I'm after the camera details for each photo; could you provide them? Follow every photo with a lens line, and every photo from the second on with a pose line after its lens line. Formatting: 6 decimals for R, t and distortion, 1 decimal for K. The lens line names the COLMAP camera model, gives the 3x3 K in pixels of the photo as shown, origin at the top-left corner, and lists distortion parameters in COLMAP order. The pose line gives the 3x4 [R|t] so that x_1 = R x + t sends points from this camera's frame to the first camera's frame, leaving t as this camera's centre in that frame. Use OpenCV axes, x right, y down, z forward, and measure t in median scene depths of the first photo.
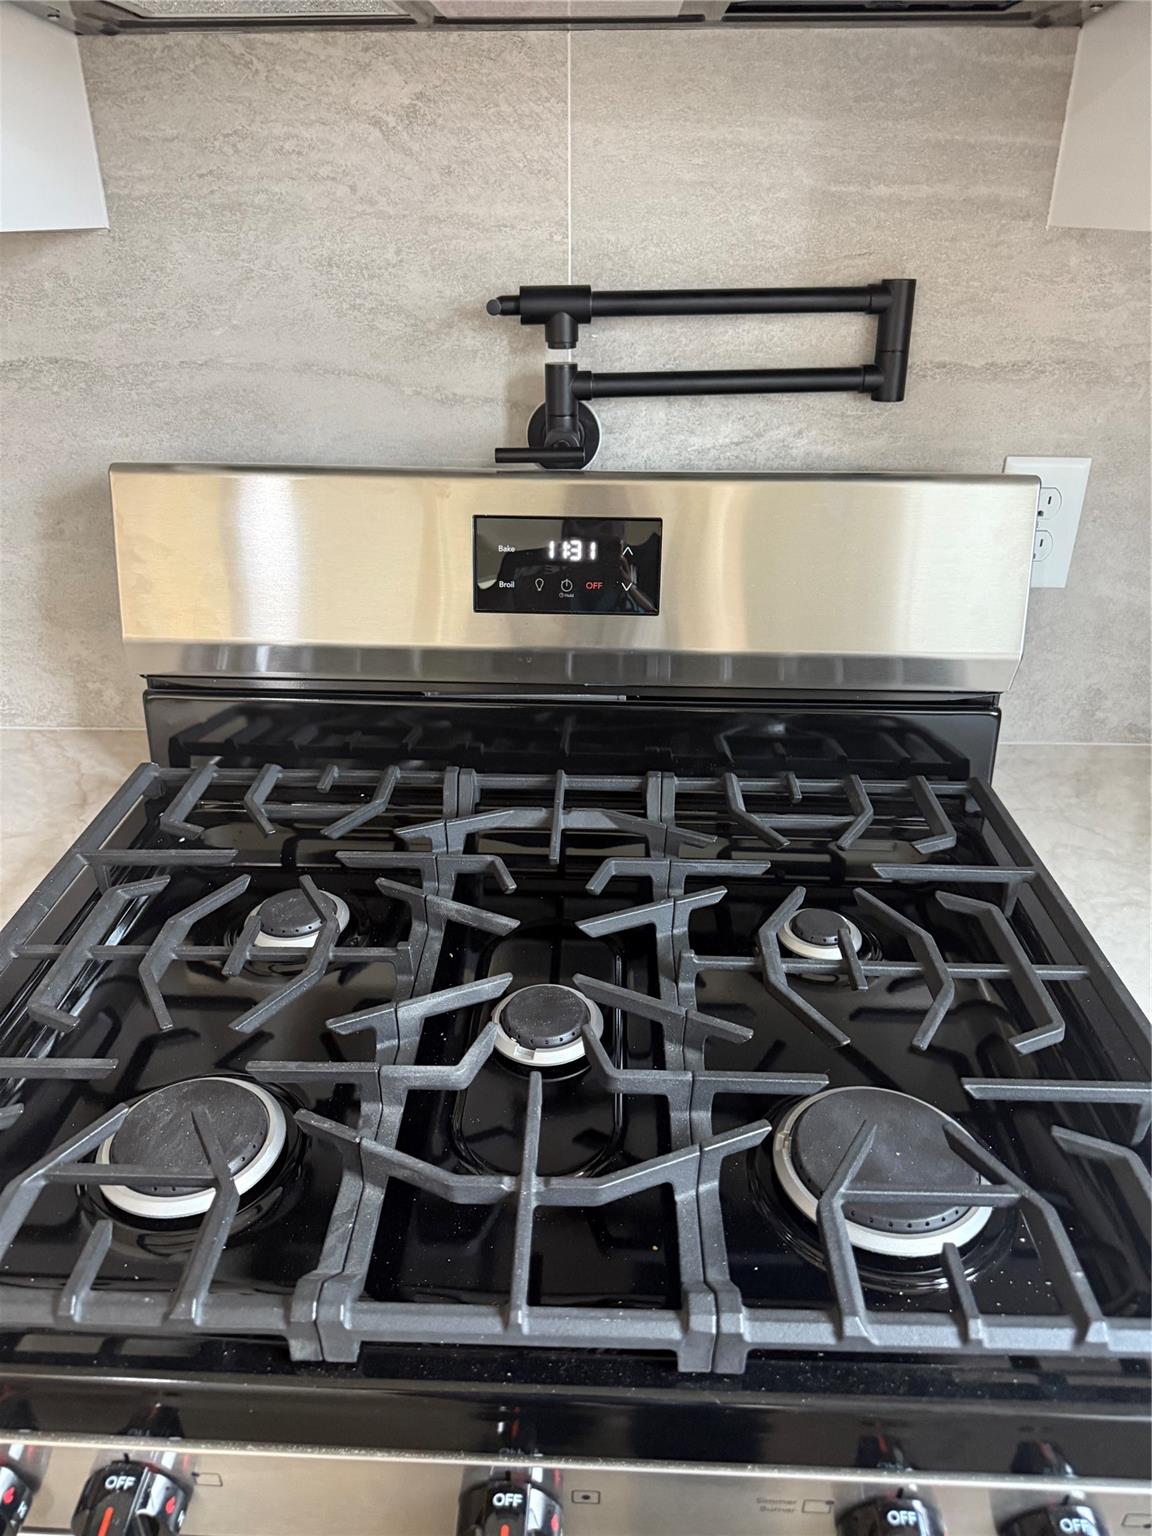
lens RADIAL K [[1111.0, 0, 570.5], [0, 1111.0, 779.2], [0, 0, 1]] dist [0.071061, -0.093469]
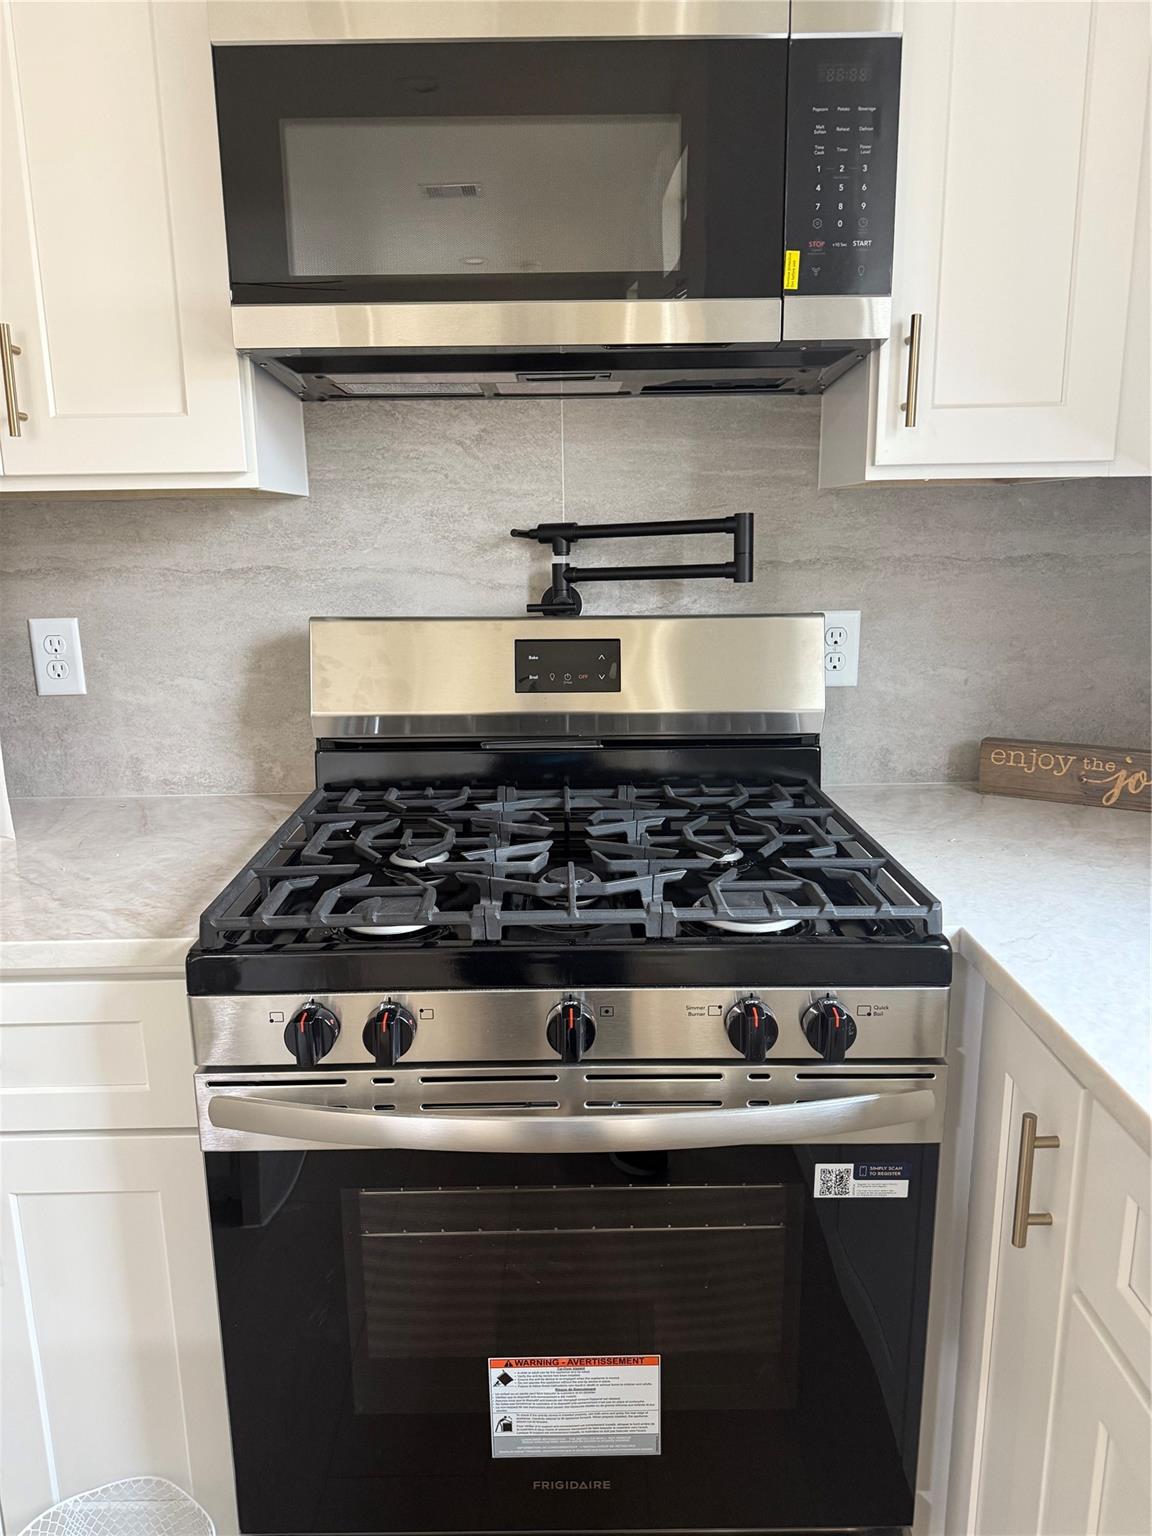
lens RADIAL K [[1111.0, 0, 575.8], [0, 1111.0, 782.4], [0, 0, 1]] dist [0.071061, -0.093469]
pose [[0.998728, -0.022037, 0.045357, -0.074257], [0.032455, 0.969312, -0.243681, 0.412061], [-0.038596, 0.244843, 0.968794, -0.653957]]
